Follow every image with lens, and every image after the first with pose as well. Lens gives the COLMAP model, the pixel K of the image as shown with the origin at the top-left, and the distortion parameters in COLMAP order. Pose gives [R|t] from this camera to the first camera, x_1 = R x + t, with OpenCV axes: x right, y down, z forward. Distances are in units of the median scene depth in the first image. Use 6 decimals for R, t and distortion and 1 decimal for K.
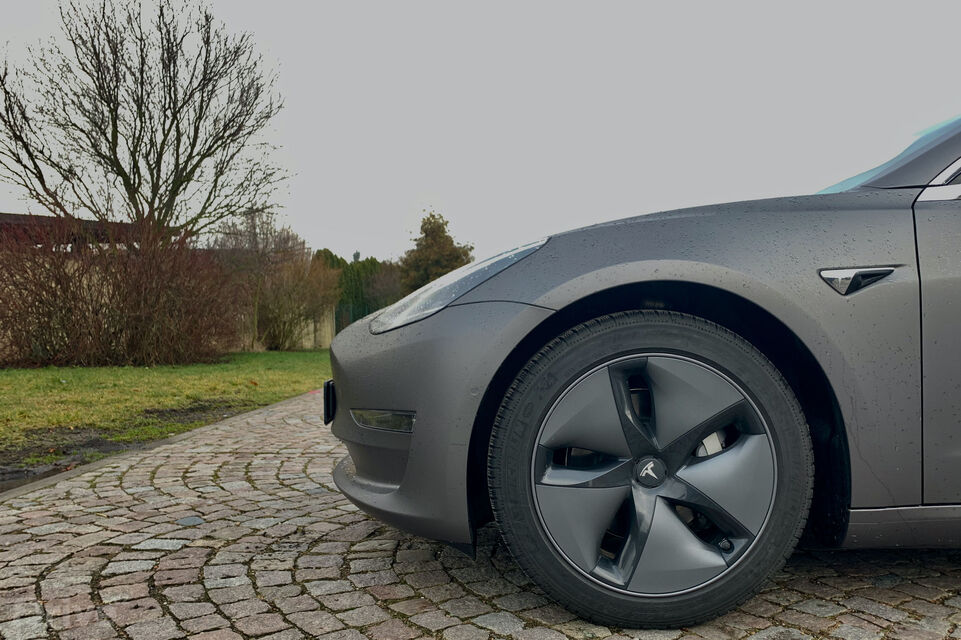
lens RADIAL K [[705.8, 0, 473.4], [0, 705.8, 349.2], [0, 0, 1]] dist [0.002914, 0.005959]
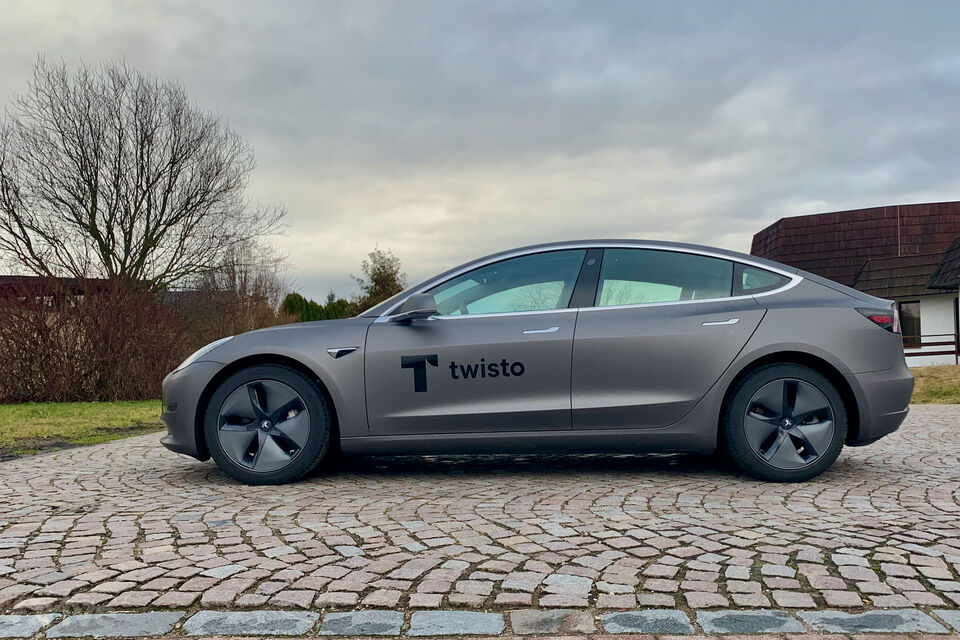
lens RADIAL K [[705.1, 0, 480.4], [0, 705.1, 320.2], [0, 0, 1]] dist [0.002914, 0.005959]
pose [[0.999522, -0.008091, 0.029838, 0.108294], [0.010850, 0.995560, -0.093504, 0.004008], [-0.028949, 0.093784, 0.995172, -0.187933]]
